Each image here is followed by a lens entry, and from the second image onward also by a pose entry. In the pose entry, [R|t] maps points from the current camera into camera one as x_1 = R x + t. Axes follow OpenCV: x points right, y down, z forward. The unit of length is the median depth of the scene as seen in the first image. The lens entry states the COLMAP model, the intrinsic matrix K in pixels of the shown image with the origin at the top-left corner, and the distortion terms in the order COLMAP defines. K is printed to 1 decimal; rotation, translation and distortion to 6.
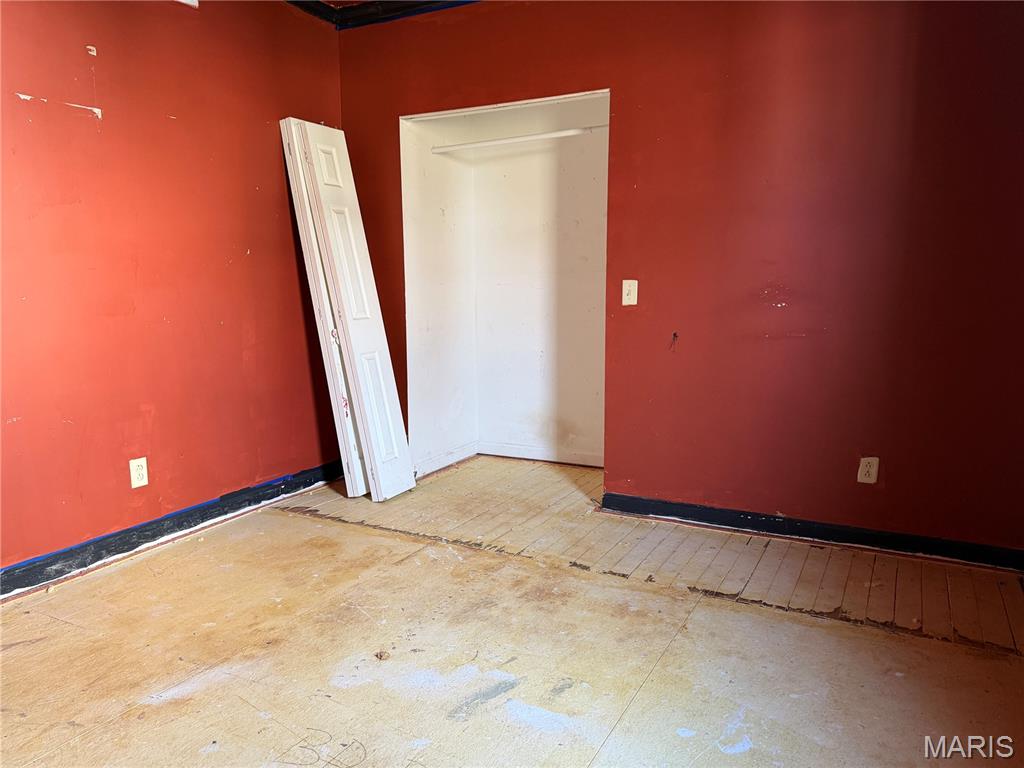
lens RADIAL K [[714.0, 0, 511.6], [0, 714.0, 383.9], [0, 0, 1]] dist [0.135361, -0.200880]
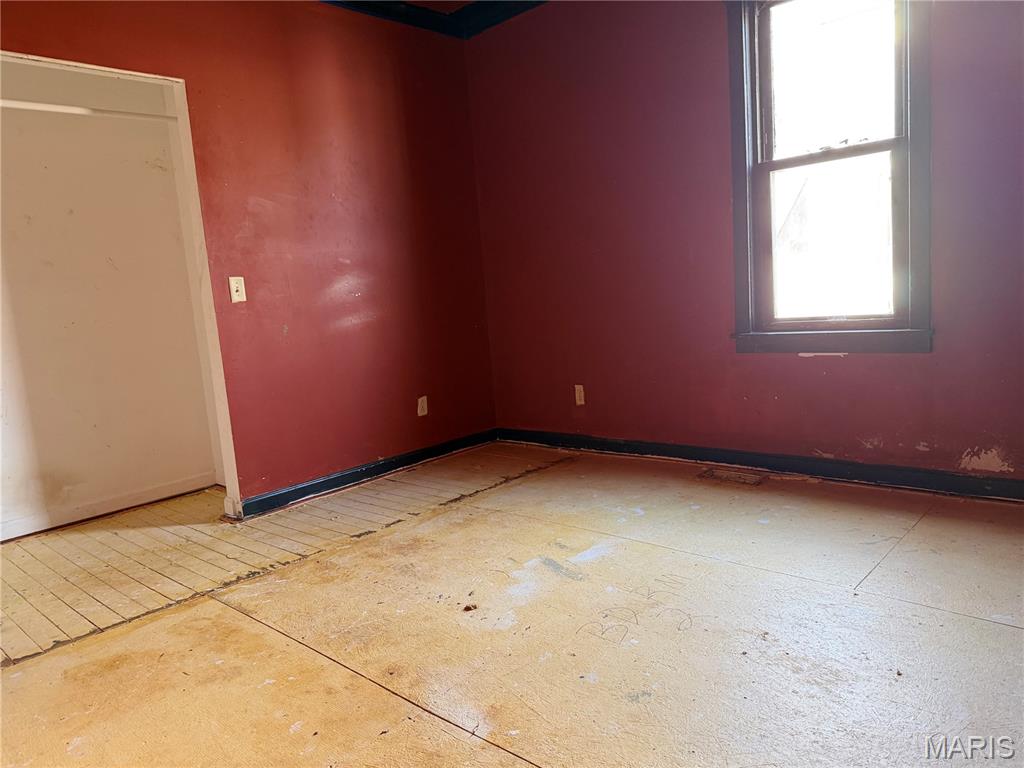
lens RADIAL K [[714.0, 0, 511.6], [0, 714.0, 383.9], [0, 0, 1]] dist [0.135361, -0.200880]
pose [[0.242503, -0.137619, 0.960340, -0.838185], [0.206268, 0.974569, 0.087572, -0.011887], [-0.947970, 0.176851, 0.264722, 0.464343]]
